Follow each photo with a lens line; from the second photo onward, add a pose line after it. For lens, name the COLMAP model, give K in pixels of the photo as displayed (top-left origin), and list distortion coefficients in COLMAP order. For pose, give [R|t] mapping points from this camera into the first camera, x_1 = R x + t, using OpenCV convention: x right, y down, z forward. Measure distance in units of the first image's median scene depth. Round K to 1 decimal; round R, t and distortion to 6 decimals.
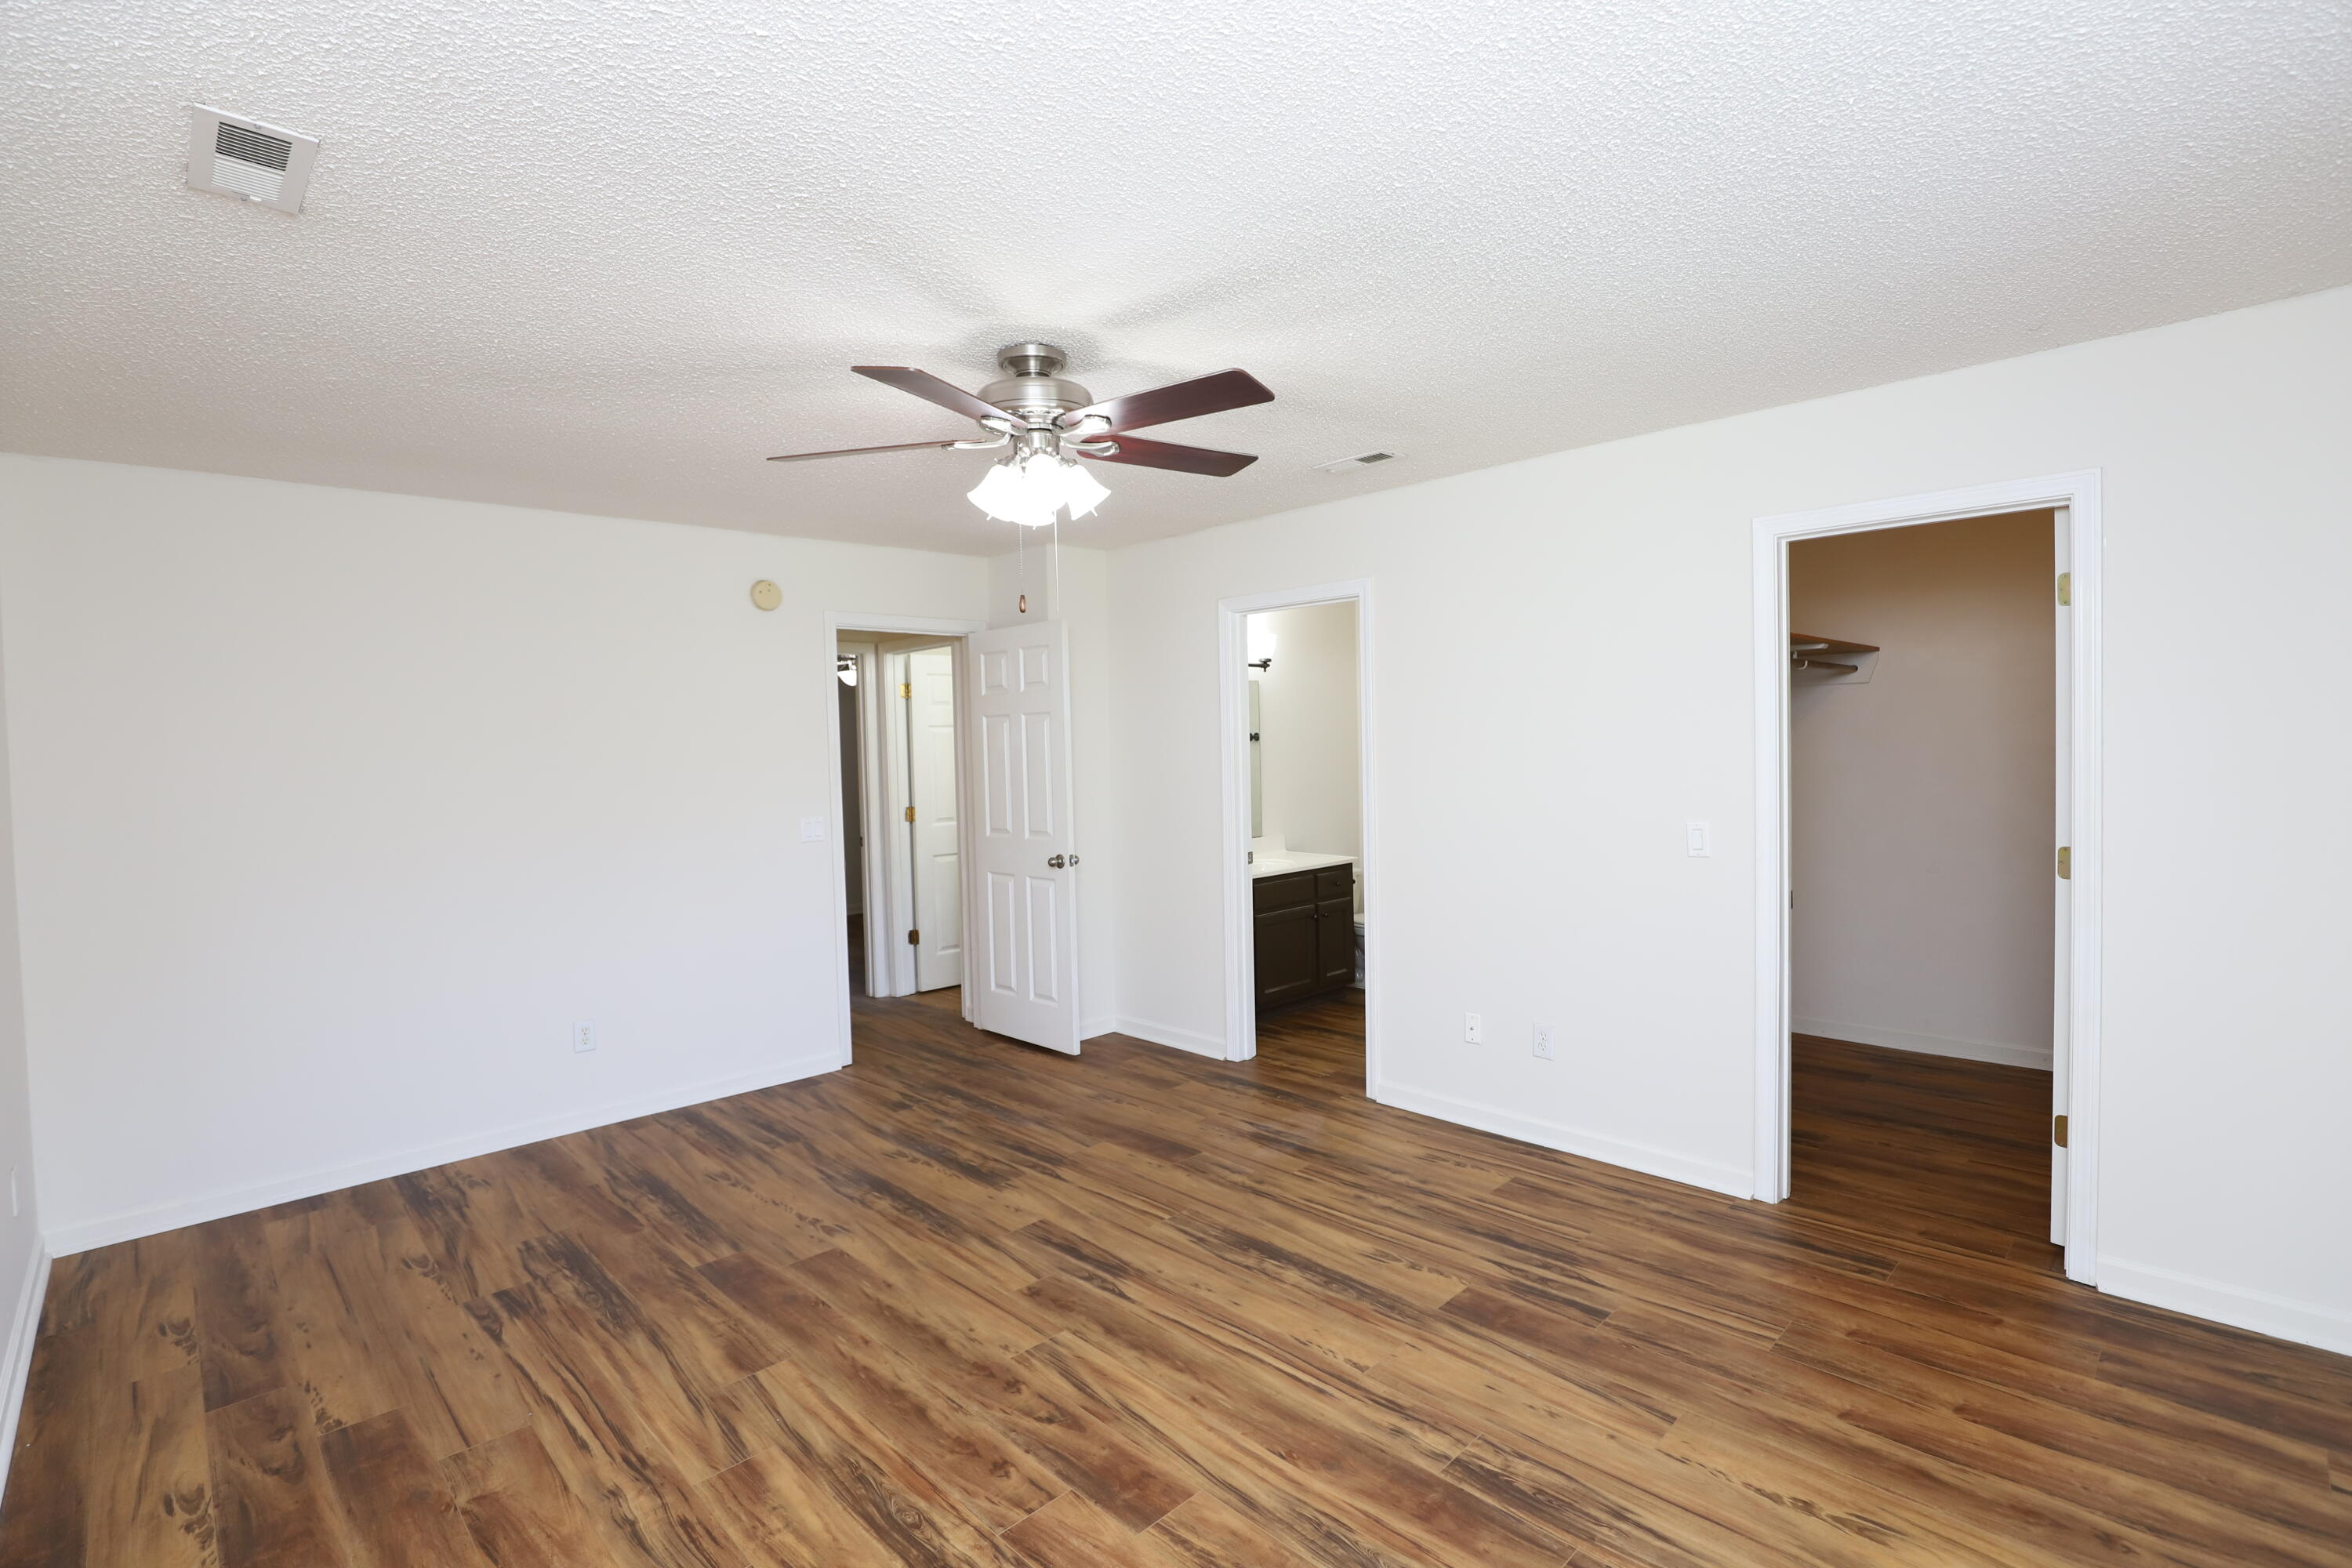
lens RADIAL K [[1083.5, 0, 1173.2], [0, 1083.5, 778.1], [0, 0, 1]] dist [-0.028704, 0.001142]
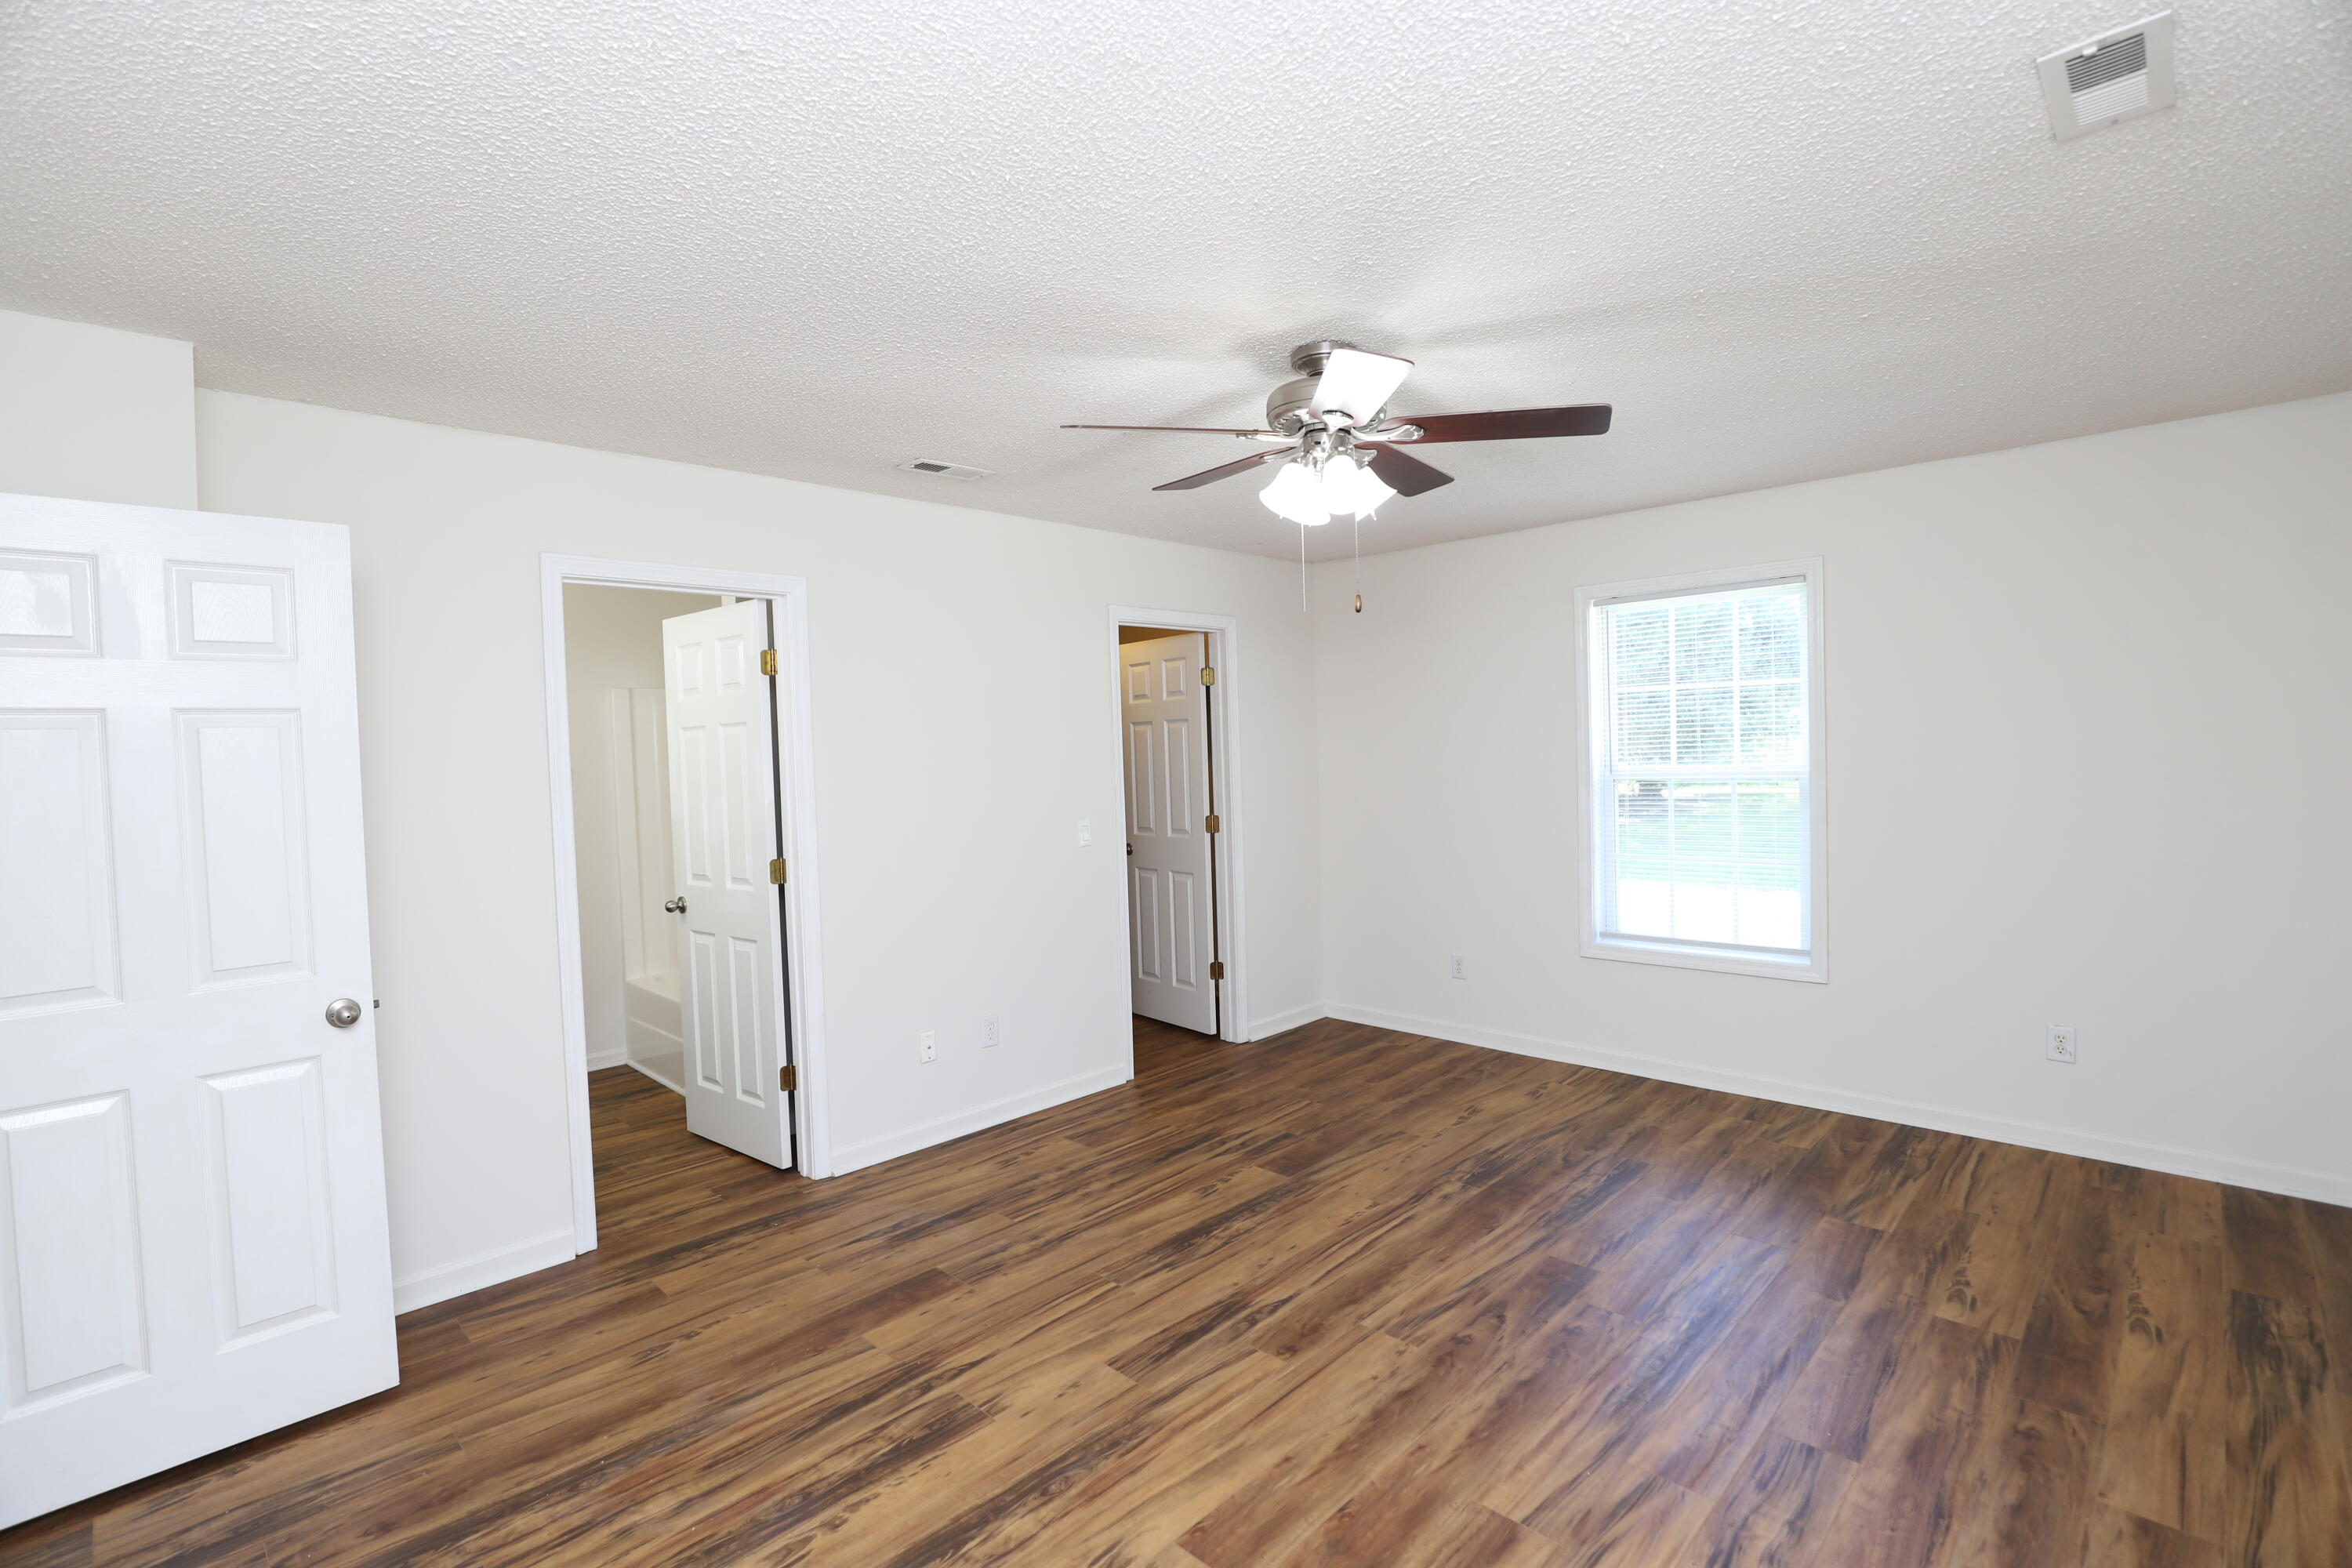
lens RADIAL K [[1083.5, 0, 1173.2], [0, 1083.5, 778.1], [0, 0, 1]] dist [-0.028704, 0.001142]
pose [[-0.022385, -0.002751, 0.999746, -1.033062], [0.065084, 0.997871, 0.004203, -0.012239], [-0.997629, 0.065162, -0.022158, 1.088745]]
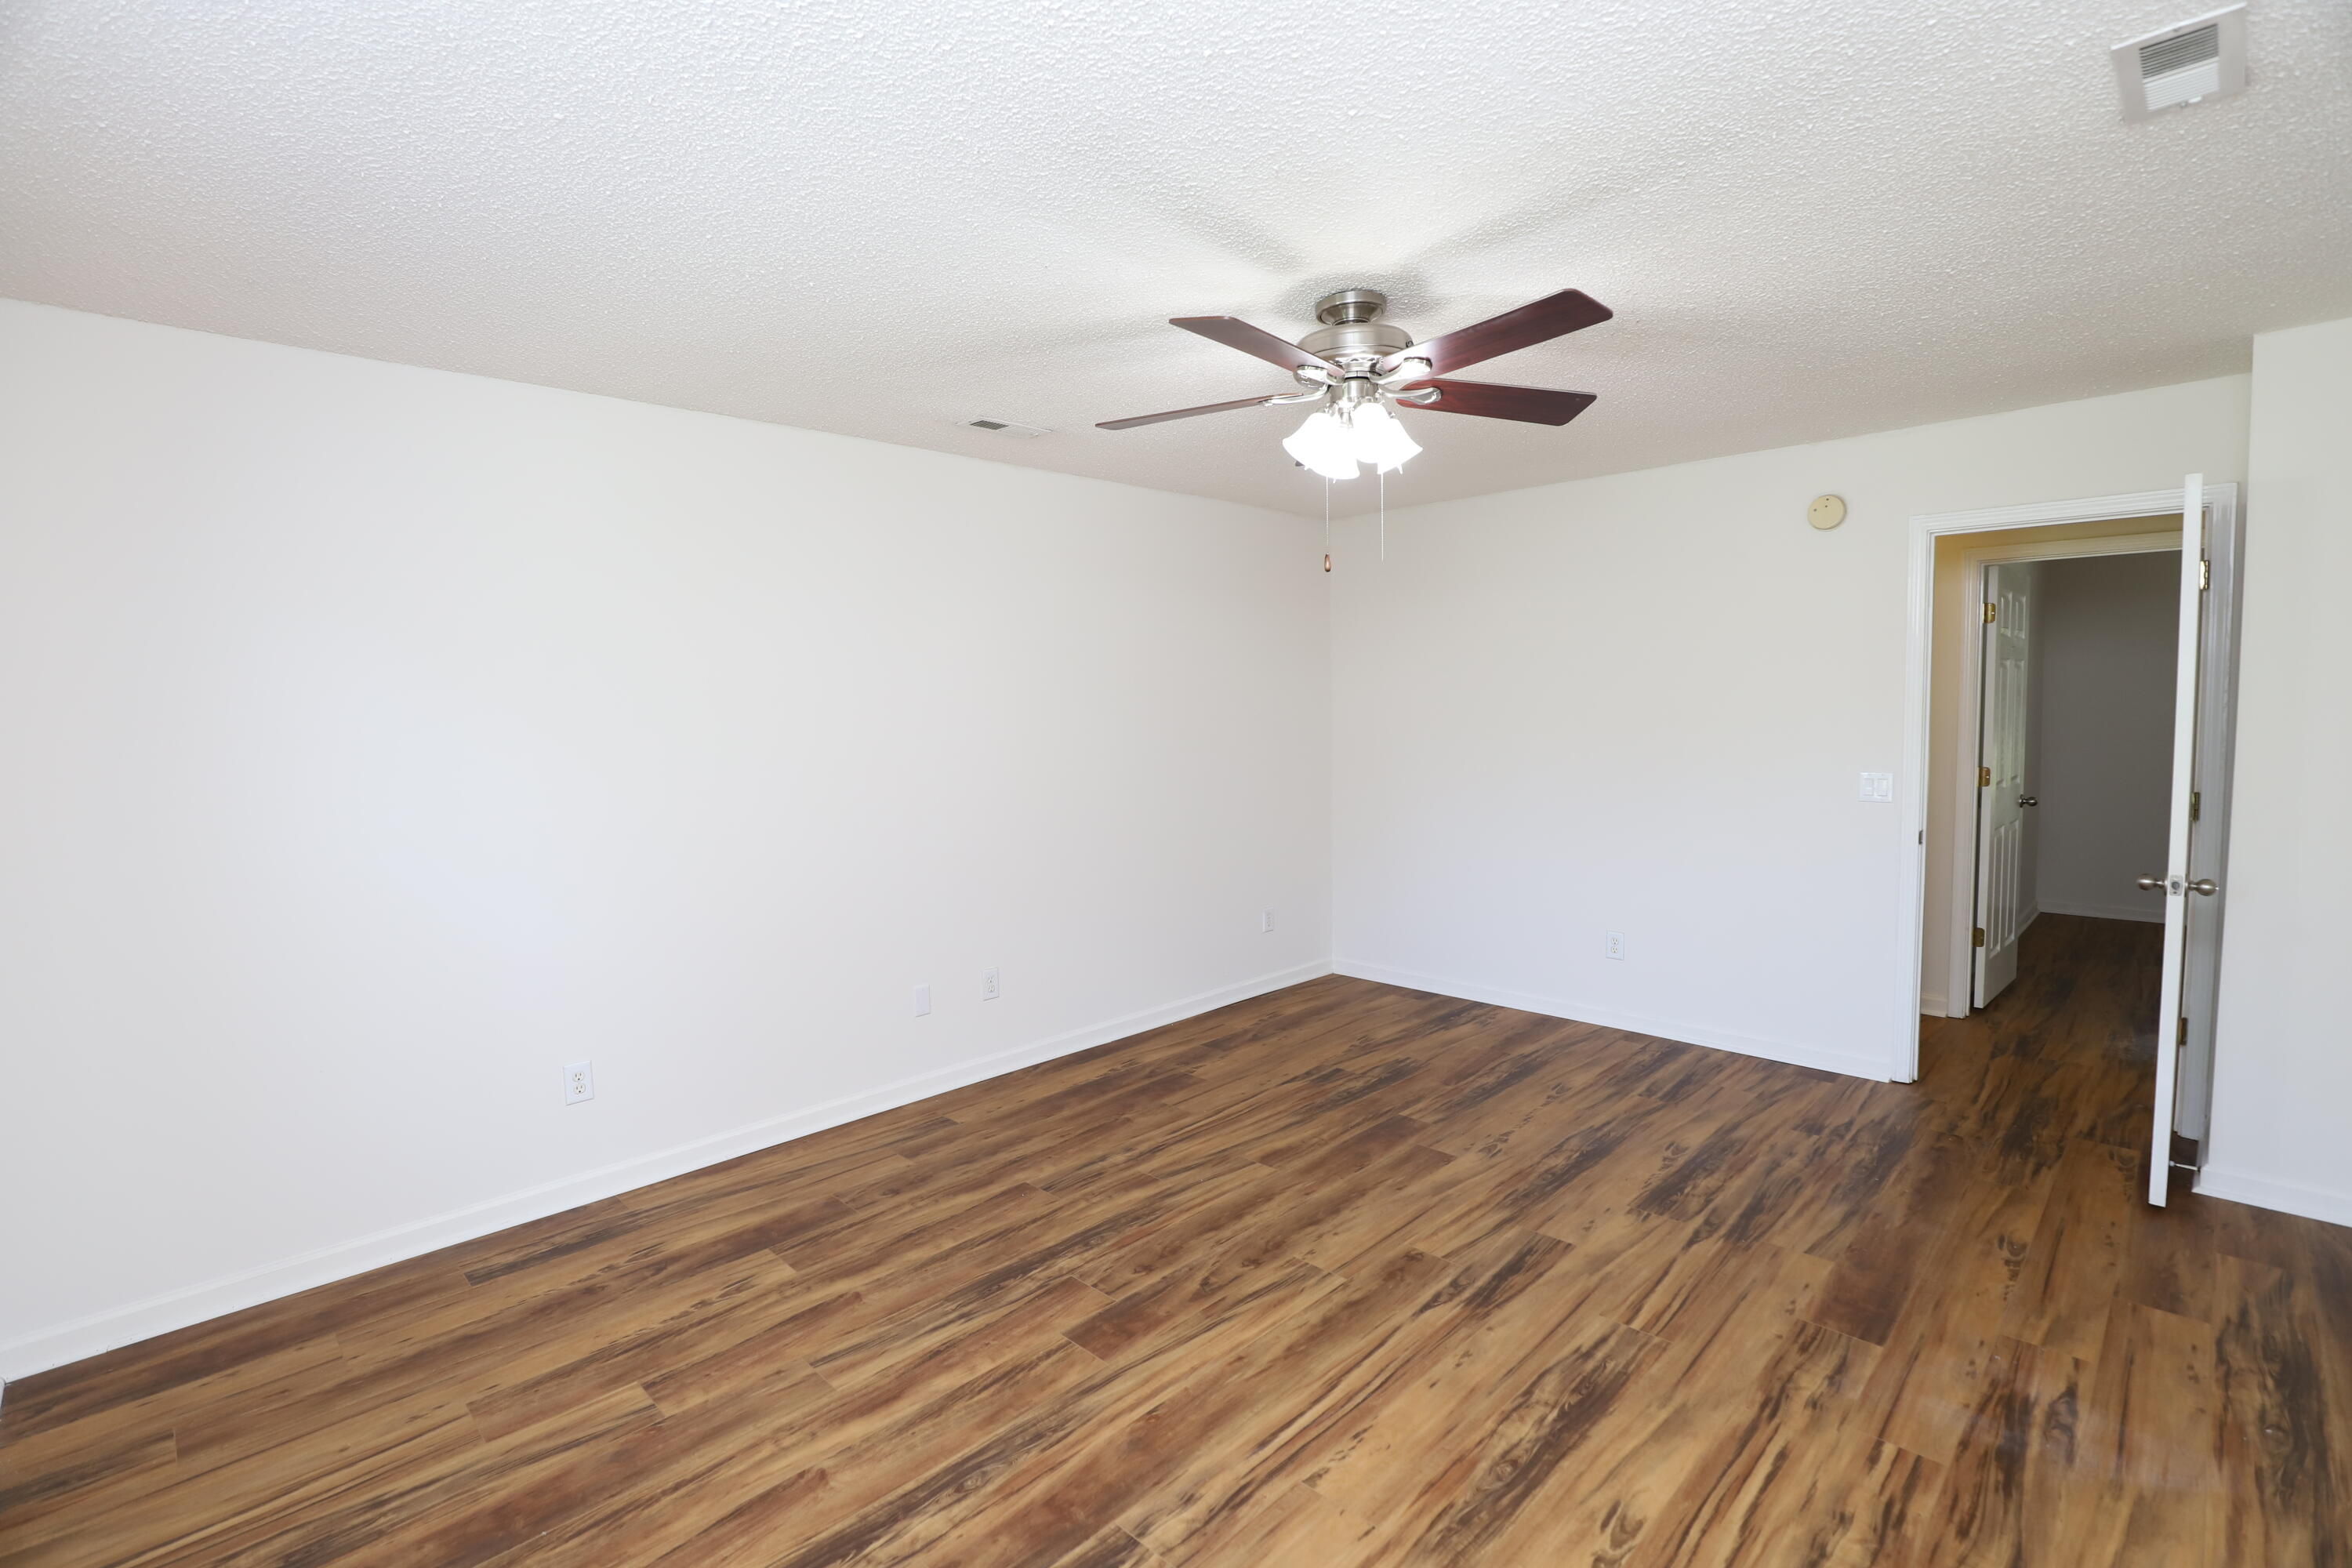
lens RADIAL K [[1083.5, 0, 1173.2], [0, 1083.5, 778.1], [0, 0, 1]] dist [-0.028704, 0.001142]
pose [[0.015555, 0.095285, -0.995329, 0.807885], [-0.017800, 0.995318, 0.095006, -0.047812], [0.999721, 0.016239, 0.017178, 0.758803]]
